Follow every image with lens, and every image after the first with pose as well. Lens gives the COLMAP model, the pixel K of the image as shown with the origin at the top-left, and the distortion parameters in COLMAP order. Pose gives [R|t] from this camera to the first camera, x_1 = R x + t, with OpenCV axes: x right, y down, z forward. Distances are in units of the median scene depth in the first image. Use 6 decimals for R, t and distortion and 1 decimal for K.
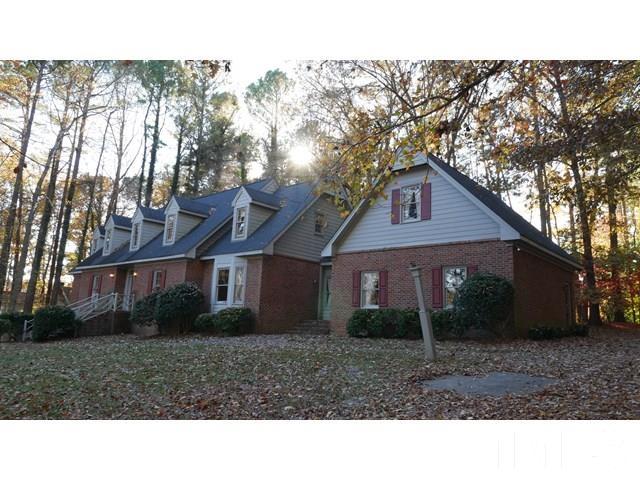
lens RADIAL K [[406.6, 0, 320.0], [0, 406.6, 240.0], [0, 0, 1]] dist [-0.036215, 0.003039]
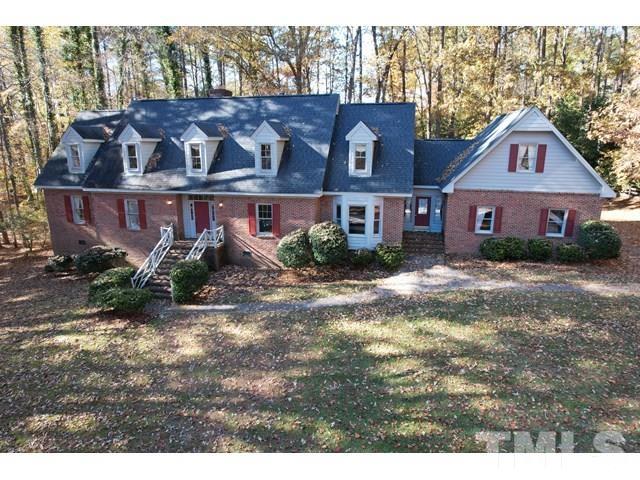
lens RADIAL K [[406.6, 0, 320.0], [0, 406.6, 240.0], [0, 0, 1]] dist [-0.036215, 0.003039]
pose [[0.892511, -0.139778, 0.428821, -0.944228], [-0.047322, 0.916498, 0.397231, -0.321180], [-0.448537, -0.374826, 0.811369, 0.132597]]
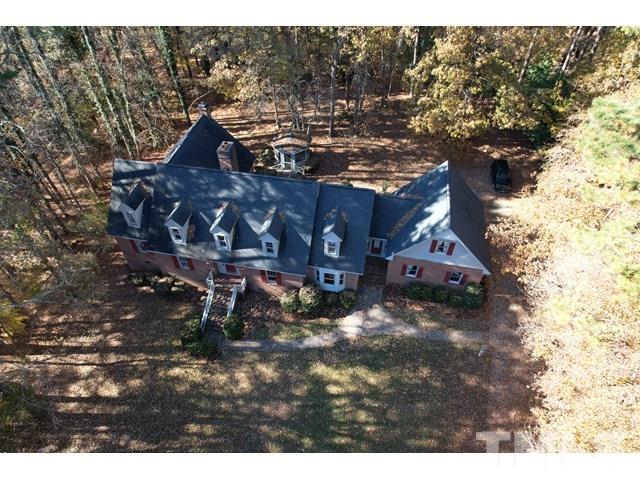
lens RADIAL K [[406.6, 0, 320.0], [0, 406.6, 240.0], [0, 0, 1]] dist [-0.036215, 0.003039]
pose [[0.889757, -0.352032, 0.290526, -0.850695], [-0.049589, 0.558189, 0.828230, -1.680513], [-0.453732, -0.751331, 0.479196, 0.329098]]
